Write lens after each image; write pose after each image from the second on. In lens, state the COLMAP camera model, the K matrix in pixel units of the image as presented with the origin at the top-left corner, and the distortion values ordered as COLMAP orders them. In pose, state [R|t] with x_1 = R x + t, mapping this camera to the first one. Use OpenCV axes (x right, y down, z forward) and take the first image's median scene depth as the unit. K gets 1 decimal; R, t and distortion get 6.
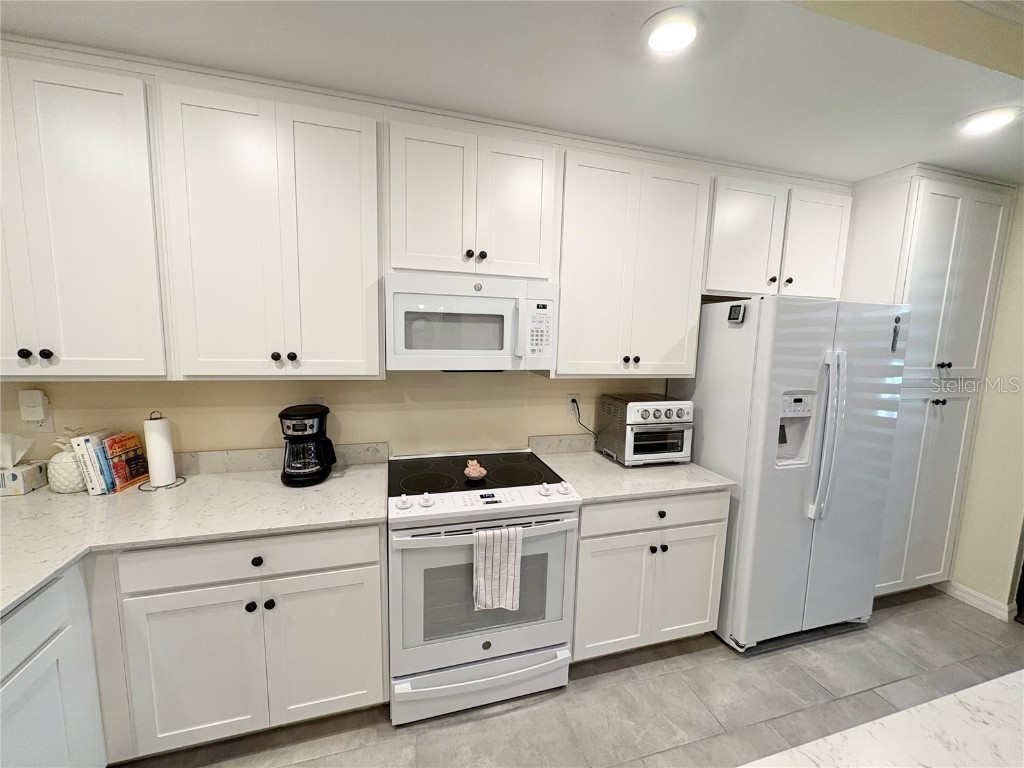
lens RADIAL K [[407.5, 0, 511.3], [0, 407.5, 383.8], [0, 0, 1]] dist [0.000046, 0.000658]
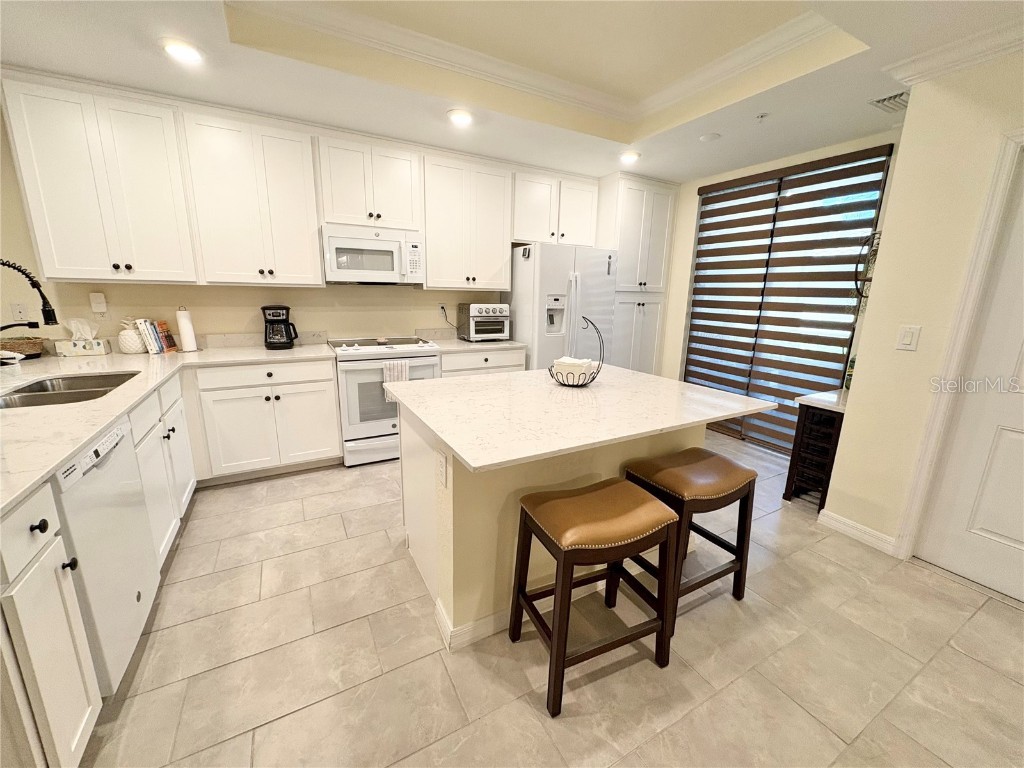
lens RADIAL K [[407.5, 0, 511.1], [0, 407.5, 383.0], [0, 0, 1]] dist [0.000046, 0.000658]
pose [[0.975695, -0.055410, 0.212010, 0.076839], [0.033350, 0.993780, 0.106250, 0.238788], [-0.216579, -0.096597, 0.971474, -0.921320]]
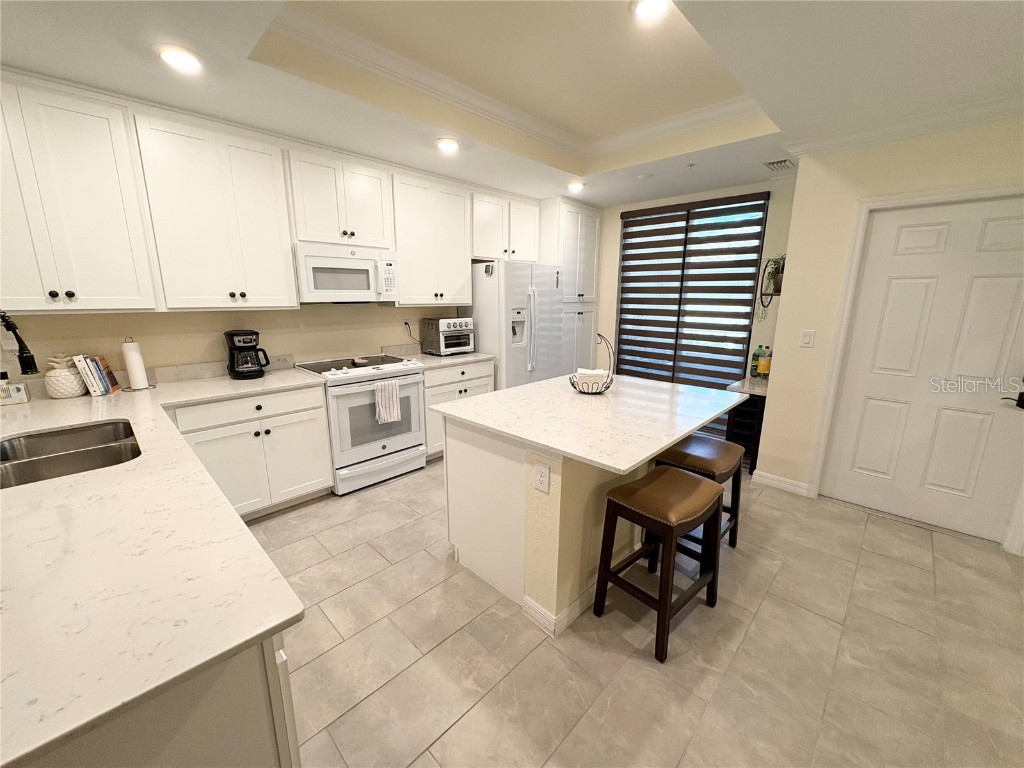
lens RADIAL K [[407.5, 0, 511.1], [0, 407.5, 383.4], [0, 0, 1]] dist [0.000046, 0.000658]
pose [[0.870200, -0.128137, 0.475745, -0.387833], [0.080593, 0.989603, 0.119124, 0.159438], [-0.486063, -0.065320, 0.871479, -0.872049]]
